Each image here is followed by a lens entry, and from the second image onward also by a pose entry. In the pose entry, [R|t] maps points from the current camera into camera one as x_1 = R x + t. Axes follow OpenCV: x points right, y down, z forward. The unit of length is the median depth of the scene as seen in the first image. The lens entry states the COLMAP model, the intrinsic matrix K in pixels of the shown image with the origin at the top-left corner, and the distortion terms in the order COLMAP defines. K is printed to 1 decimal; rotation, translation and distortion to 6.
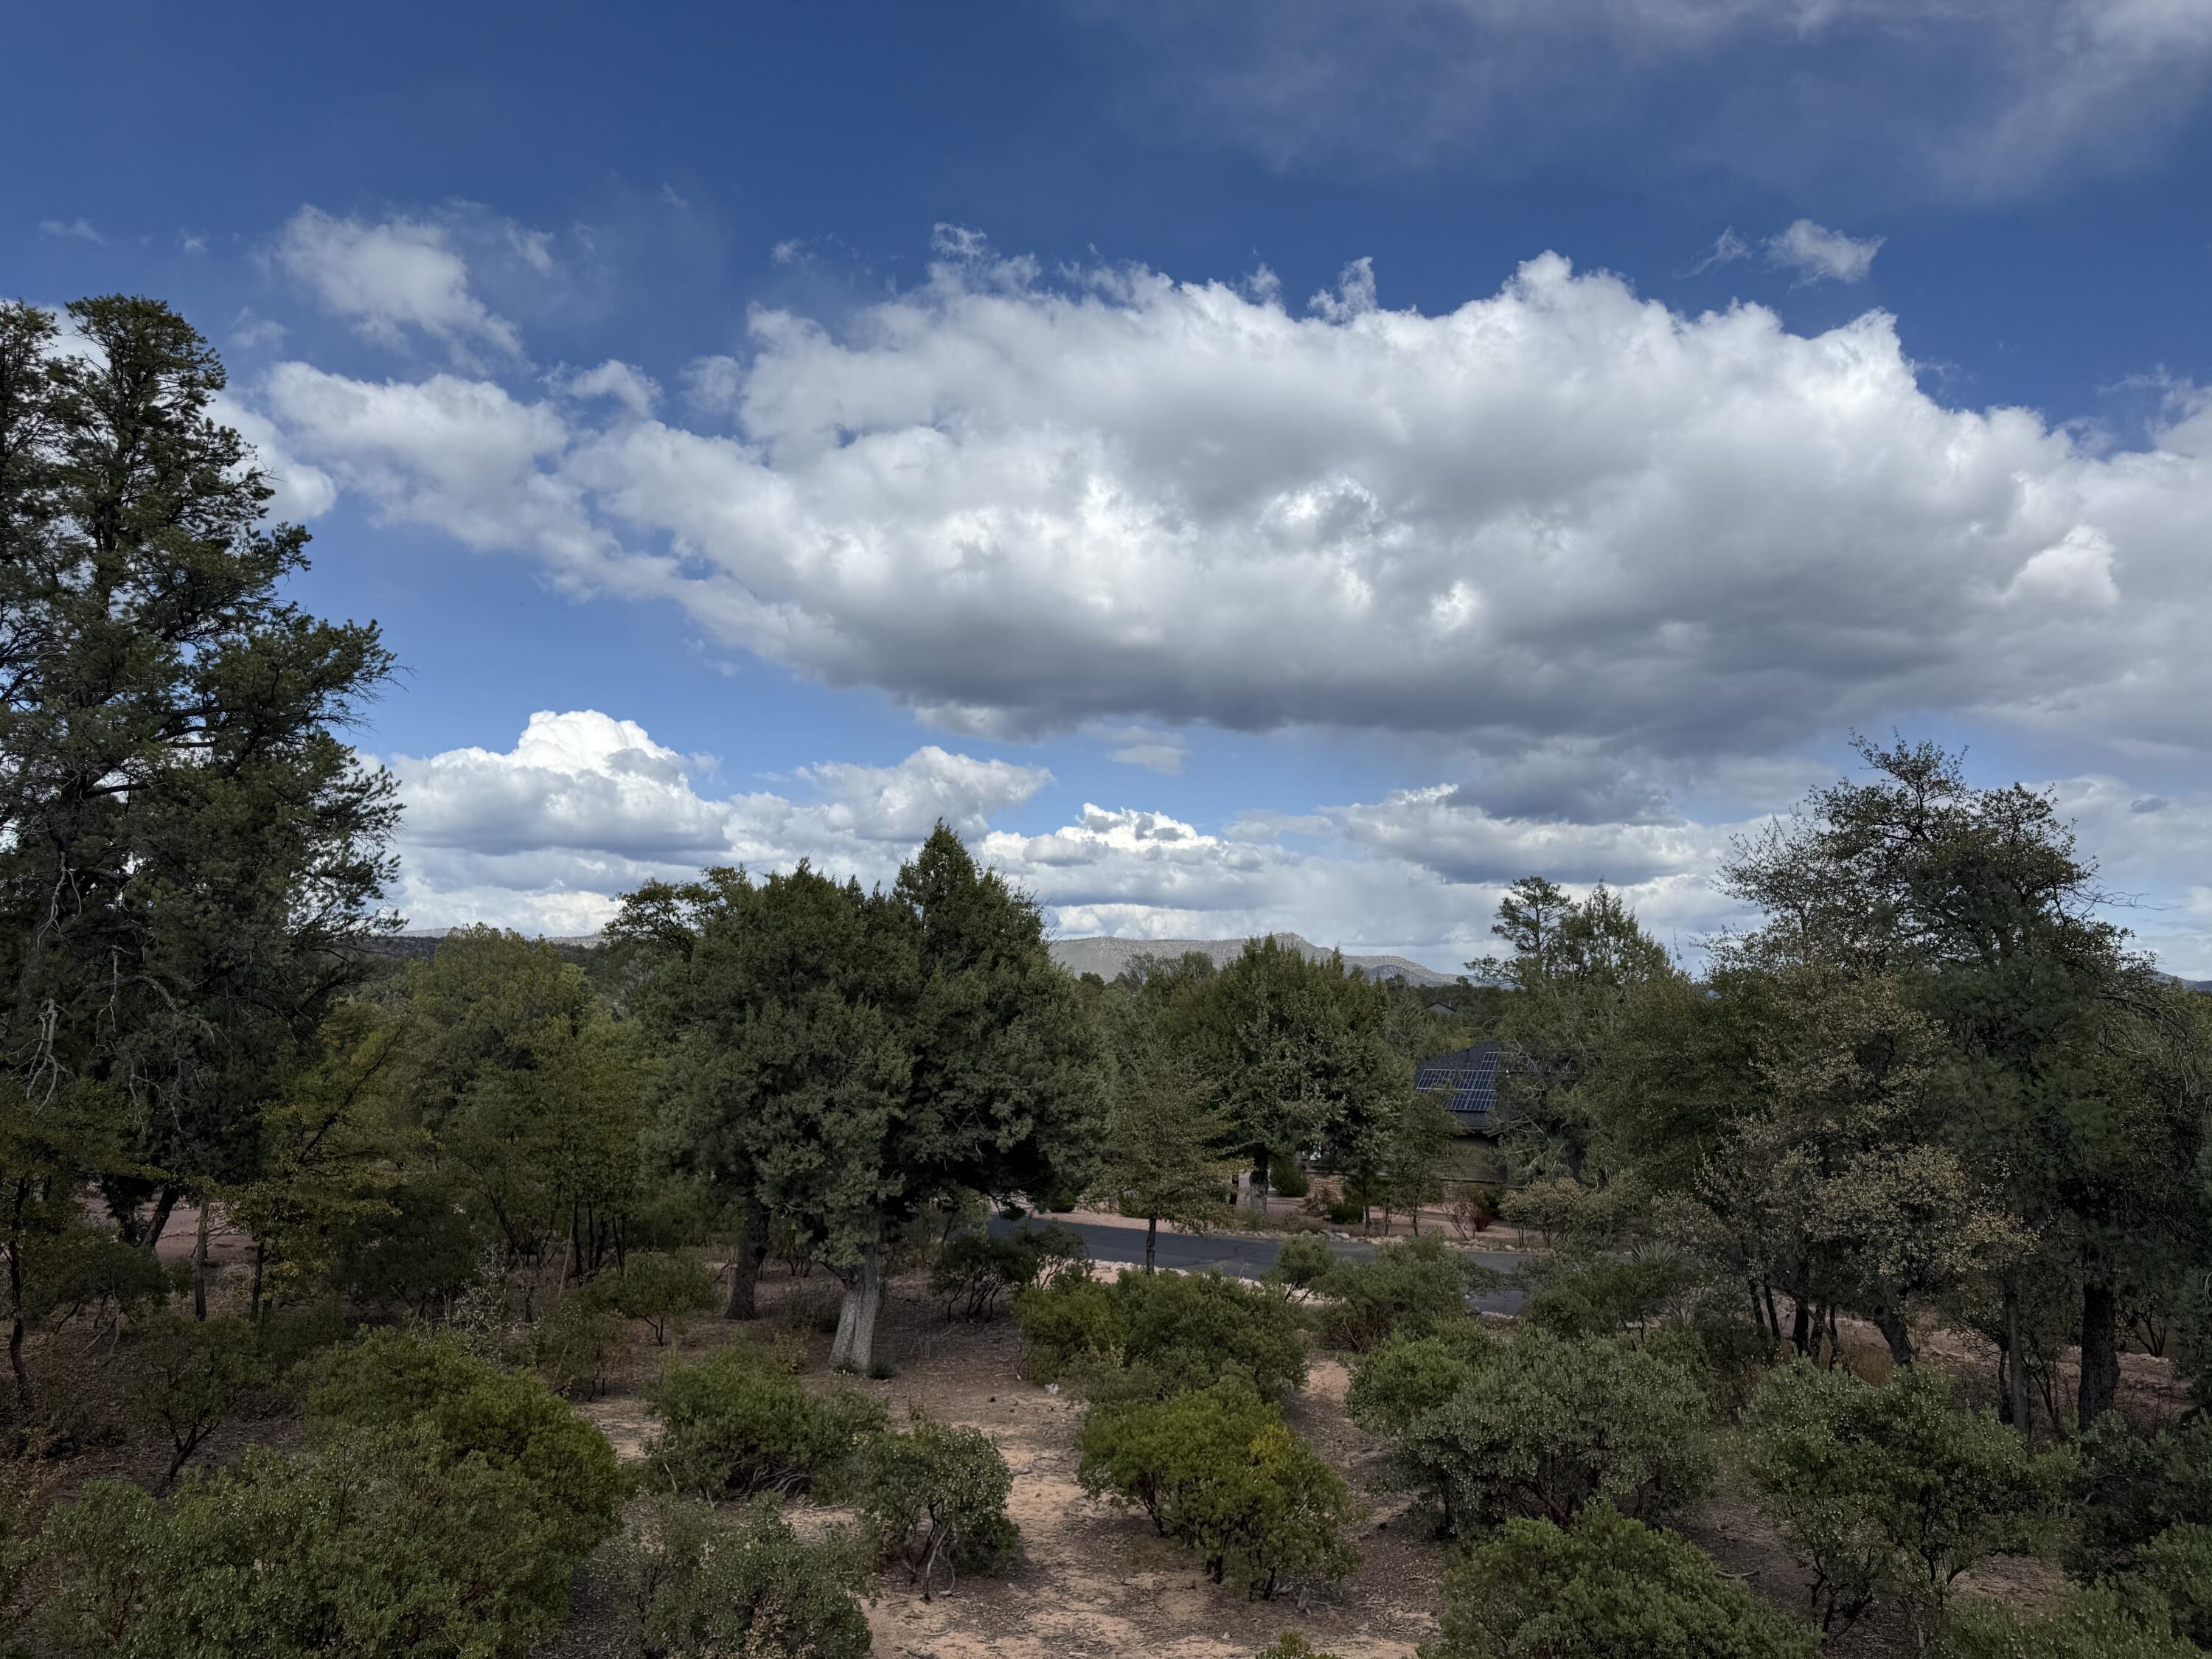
lens RADIAL K [[1558.2, 0, 1106.0], [0, 1558.2, 829.5], [0, 0, 1]] dist [-0.001924, -0.000640]
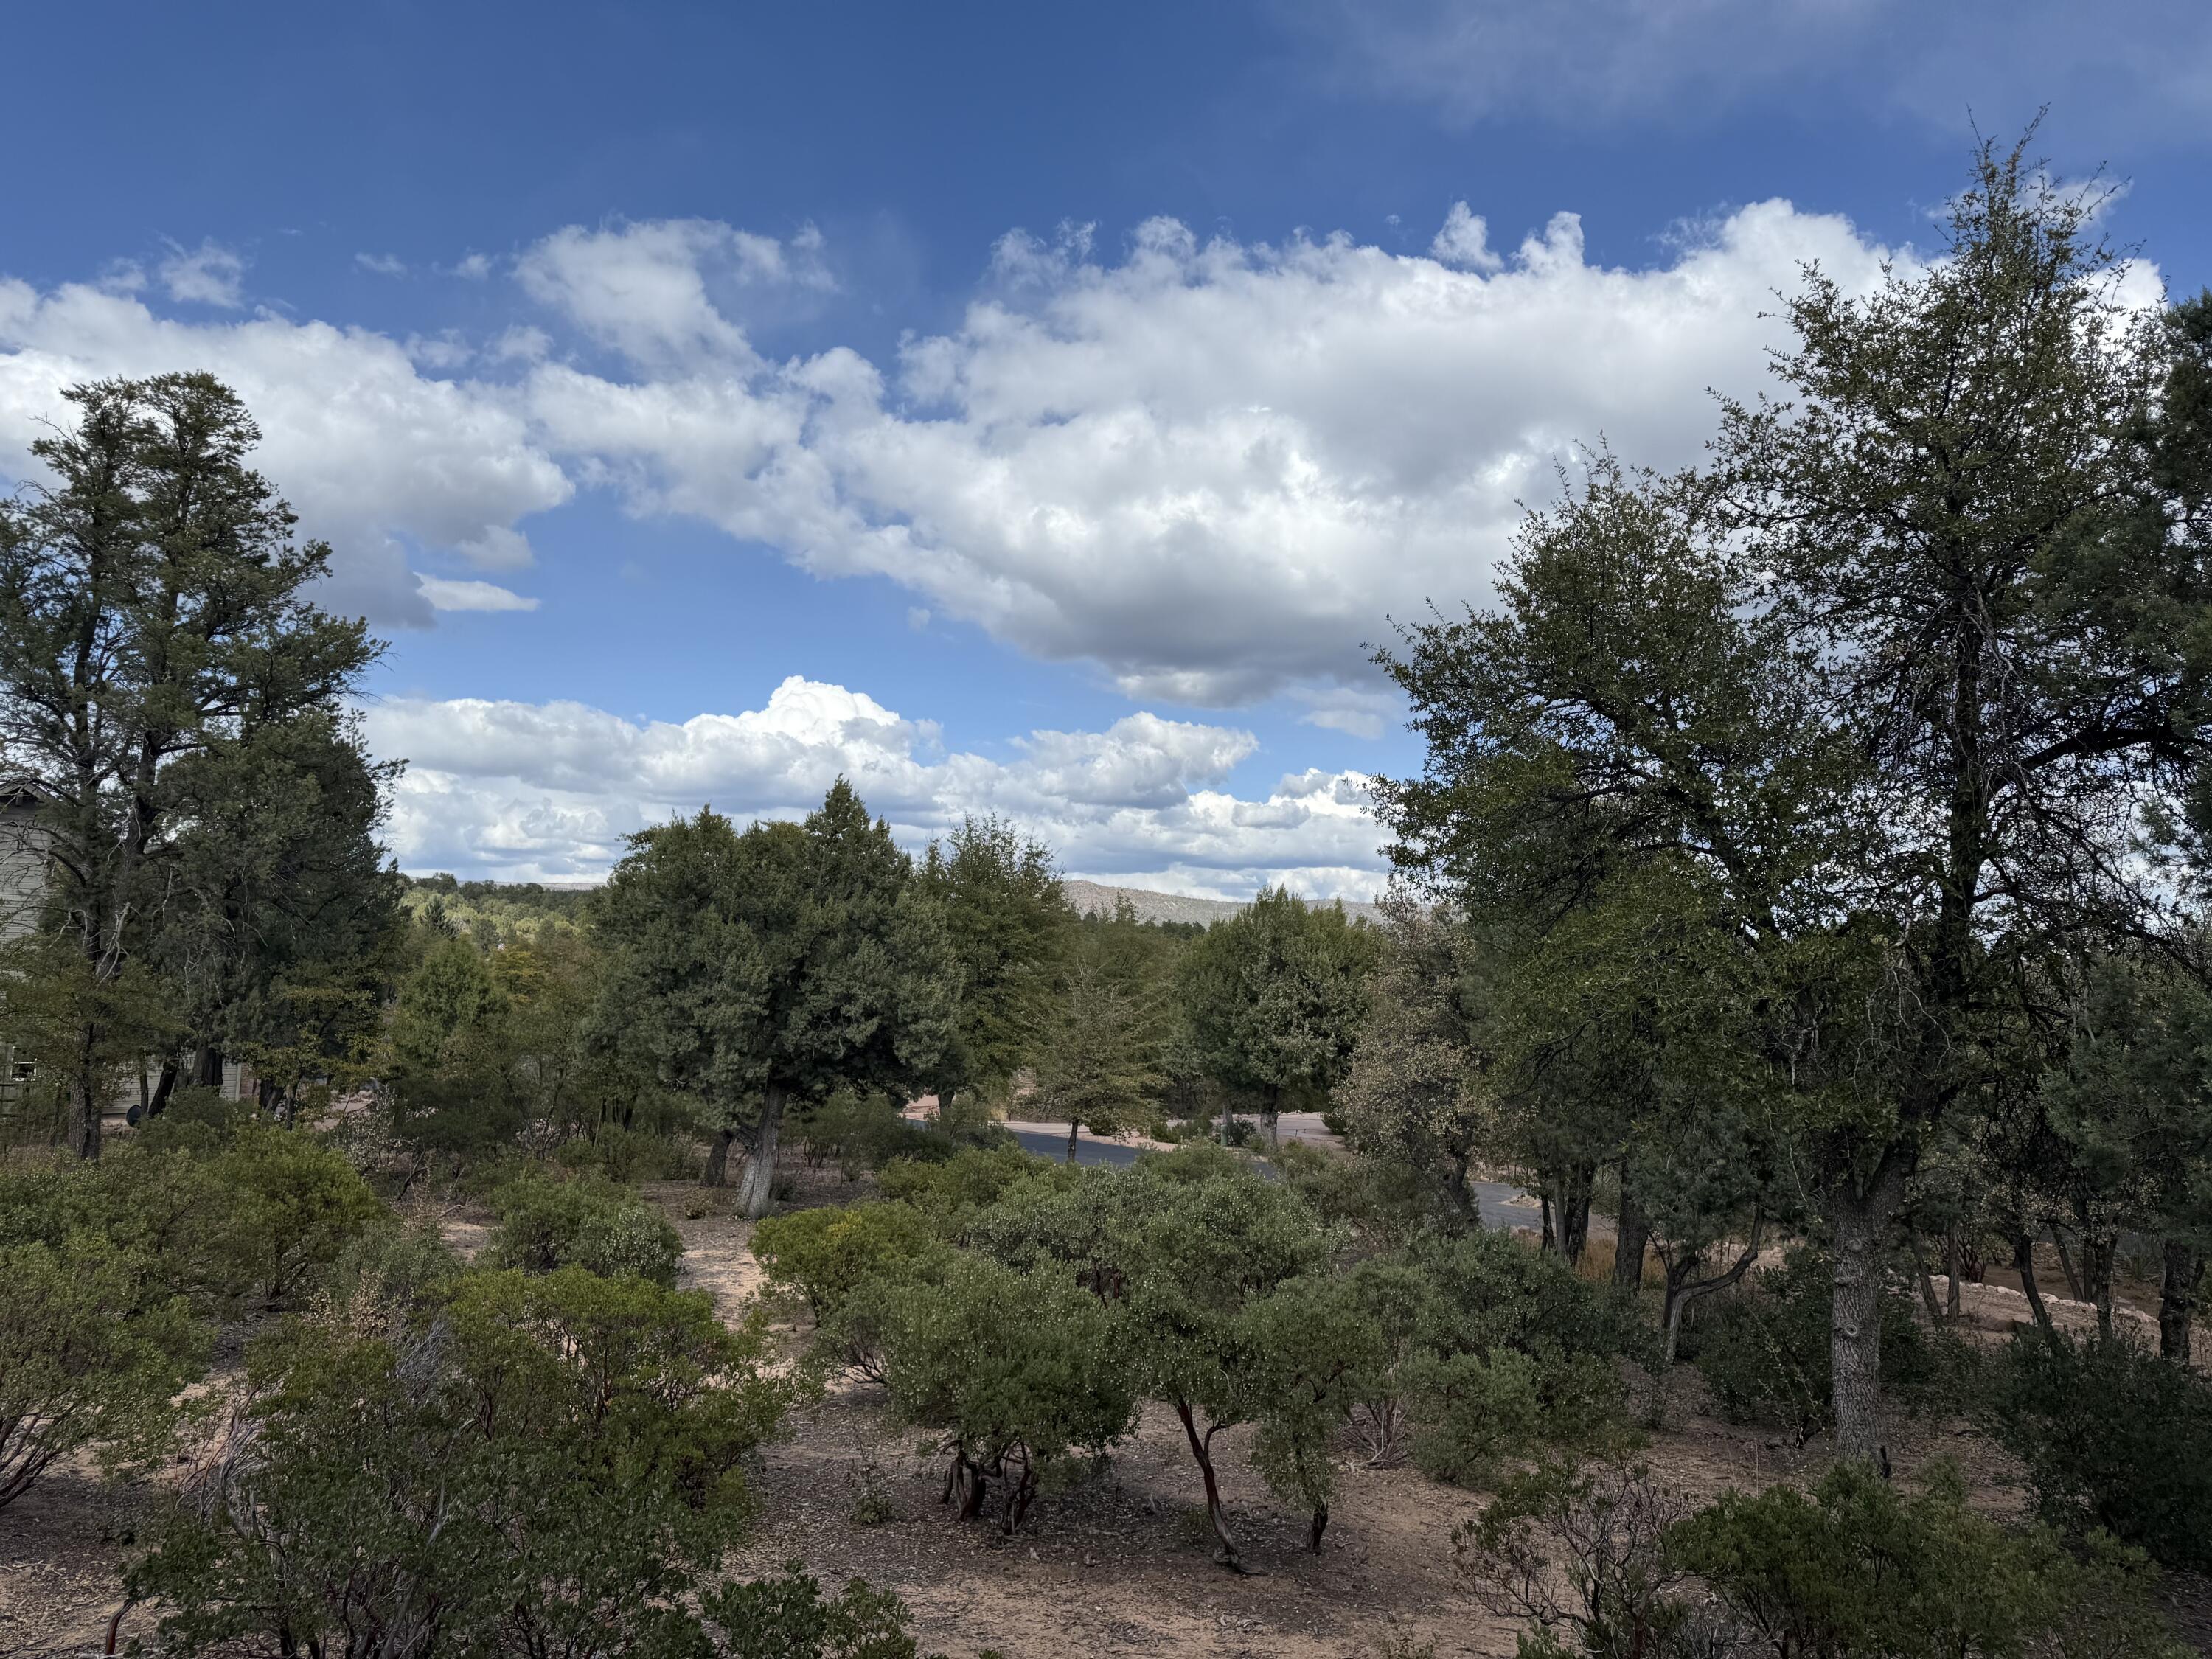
lens RADIAL K [[1558.2, 0, 1106.0], [0, 1558.2, 829.5], [0, 0, 1]] dist [-0.001924, -0.000640]
pose [[0.983780, 0.005593, -0.179294, 0.186043], [-0.001870, 0.999779, 0.020928, 0.007291], [0.179372, -0.020254, 0.983573, -0.081693]]
